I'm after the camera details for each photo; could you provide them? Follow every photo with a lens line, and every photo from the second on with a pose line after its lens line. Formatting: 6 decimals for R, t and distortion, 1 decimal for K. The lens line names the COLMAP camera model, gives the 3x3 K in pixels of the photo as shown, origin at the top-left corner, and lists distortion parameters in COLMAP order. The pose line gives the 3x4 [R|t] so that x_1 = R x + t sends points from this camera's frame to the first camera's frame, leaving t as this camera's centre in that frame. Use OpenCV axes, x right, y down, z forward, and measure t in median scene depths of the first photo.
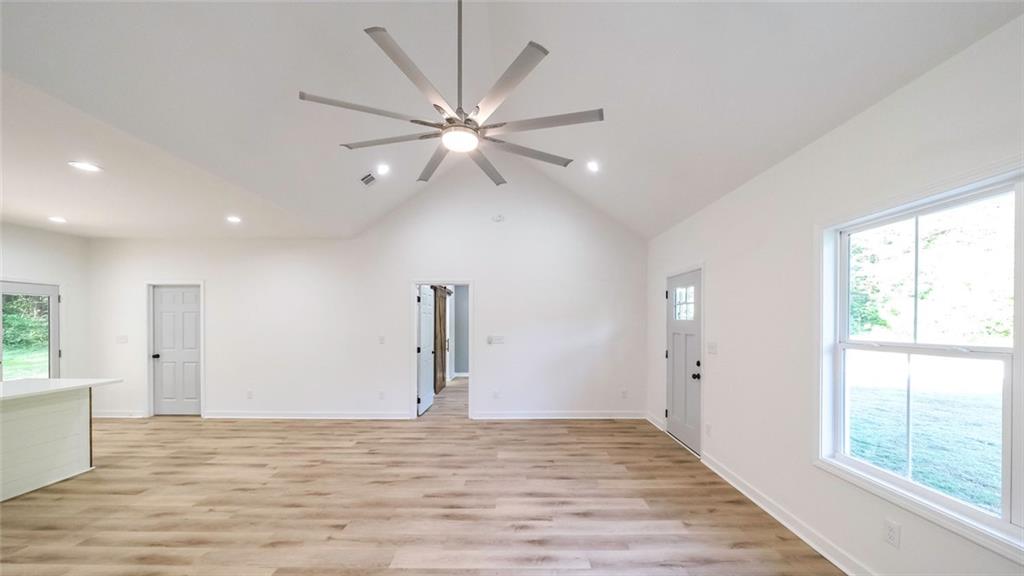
lens RADIAL K [[369.3, 0, 512.5], [0, 369.3, 322.5], [0, 0, 1]] dist [-0.000595, -0.000088]
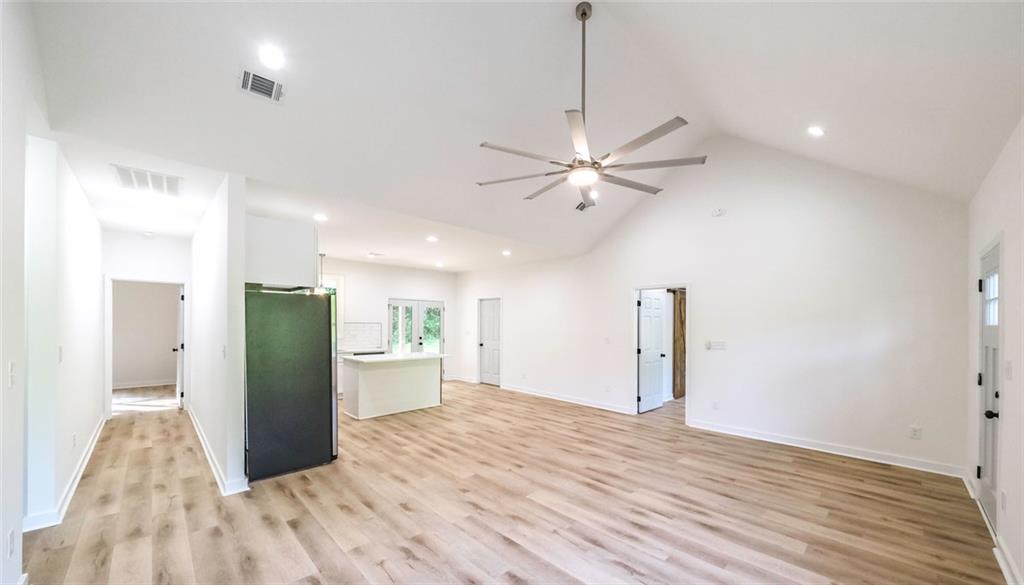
lens RADIAL K [[376.1, 0, 517.0], [0, 376.1, 323.8], [0, 0, 1]] dist [-0.001351, -0.000119]
pose [[0.710582, 0.010919, -0.703529, 0.395317], [-0.015860, 0.999874, -0.000500, 0.002559], [0.703435, 0.011513, 0.710666, -0.033979]]
